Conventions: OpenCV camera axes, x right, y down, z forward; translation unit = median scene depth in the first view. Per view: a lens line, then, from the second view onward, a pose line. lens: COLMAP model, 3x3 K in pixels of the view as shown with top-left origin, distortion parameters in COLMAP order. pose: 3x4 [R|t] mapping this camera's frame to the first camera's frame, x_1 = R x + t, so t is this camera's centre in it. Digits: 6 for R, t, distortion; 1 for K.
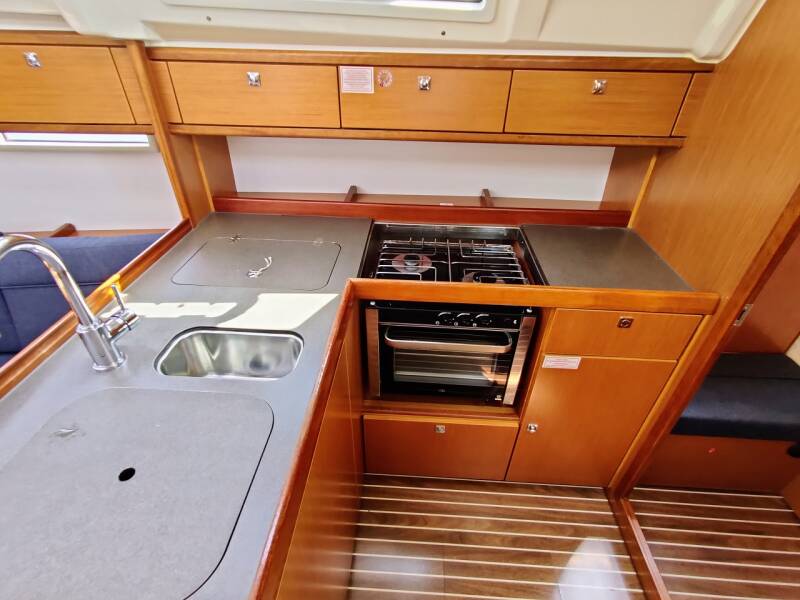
lens RADIAL K [[395.1, 0, 399.4], [0, 395.1, 293.2], [0, 0, 1]] dist [0.001571, 0.001599]
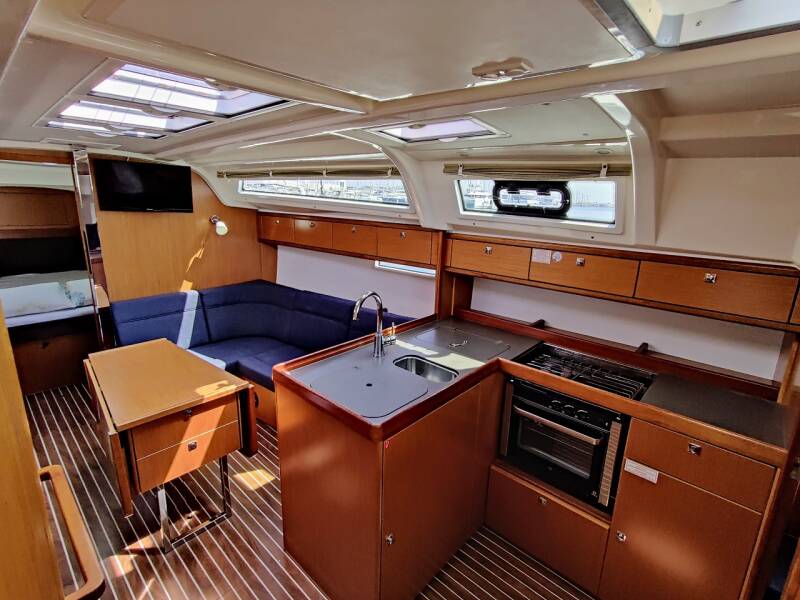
lens RADIAL K [[399.5, 0, 397.4], [0, 399.5, 304.8], [0, 0, 1]] dist [0.001685, 0.000700]
pose [[0.767010, 0.176327, -0.616931, 0.521514], [-0.375495, 0.903010, -0.208750, 0.261919], [0.520287, 0.391768, 0.758828, -0.583369]]
